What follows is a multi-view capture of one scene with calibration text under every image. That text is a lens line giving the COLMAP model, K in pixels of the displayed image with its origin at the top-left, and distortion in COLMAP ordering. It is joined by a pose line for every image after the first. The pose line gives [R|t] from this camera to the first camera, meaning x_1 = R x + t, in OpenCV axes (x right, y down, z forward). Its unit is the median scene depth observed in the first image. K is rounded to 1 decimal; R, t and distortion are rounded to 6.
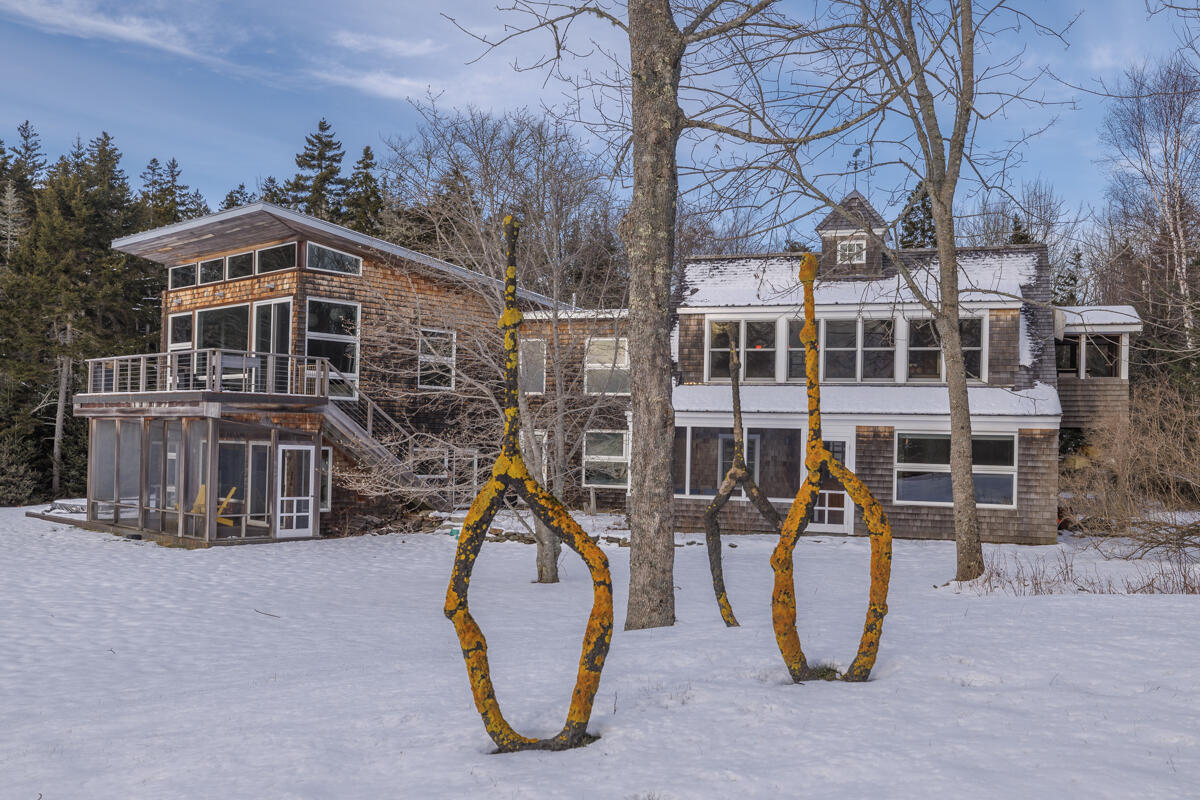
lens RADIAL K [[1053.4, 0, 631.9], [0, 1053.4, 430.1], [0, 0, 1]] dist [0.007625, 0.003975]
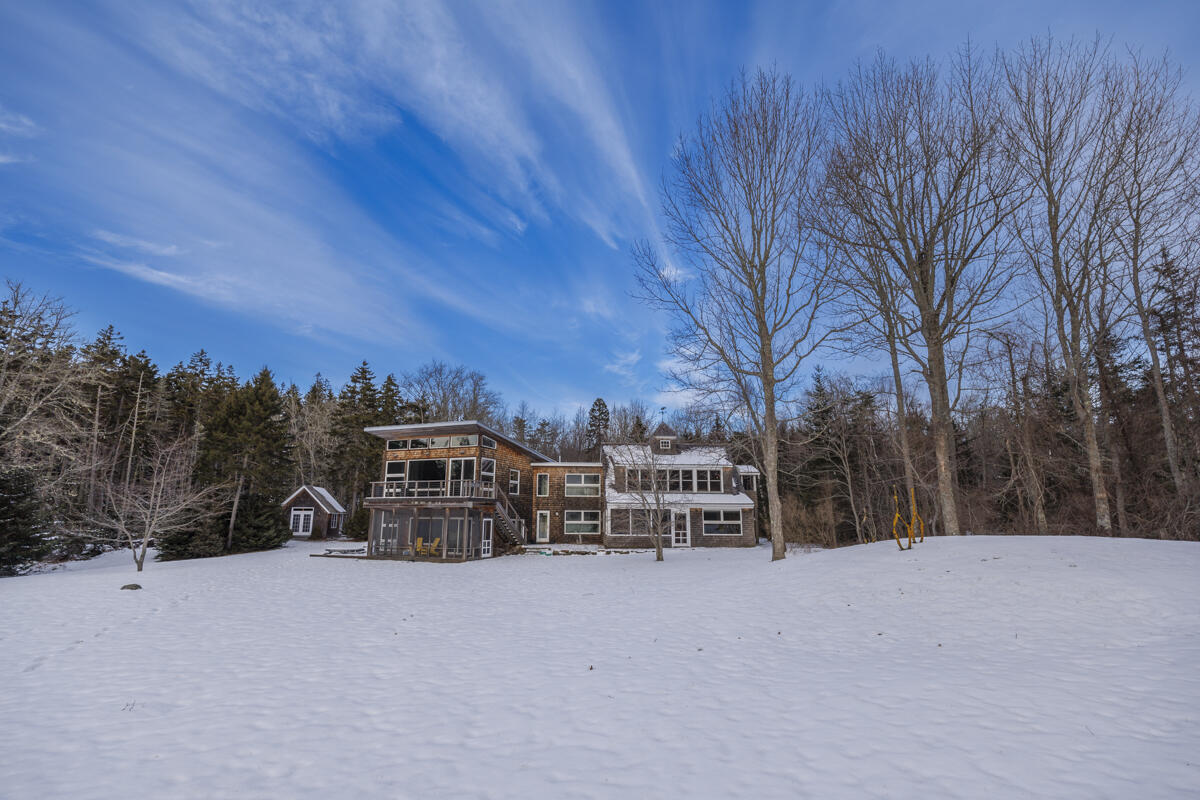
lens RADIAL K [[550.1, 0, 600.0], [0, 550.1, 400.0], [0, 0, 1]] dist [0.000733, -0.000059]
pose [[0.925923, 0.060224, 0.372879, -0.531939], [0.013145, 0.981471, -0.191159, -0.008199], [-0.377482, 0.181900, 0.907976, -0.298199]]
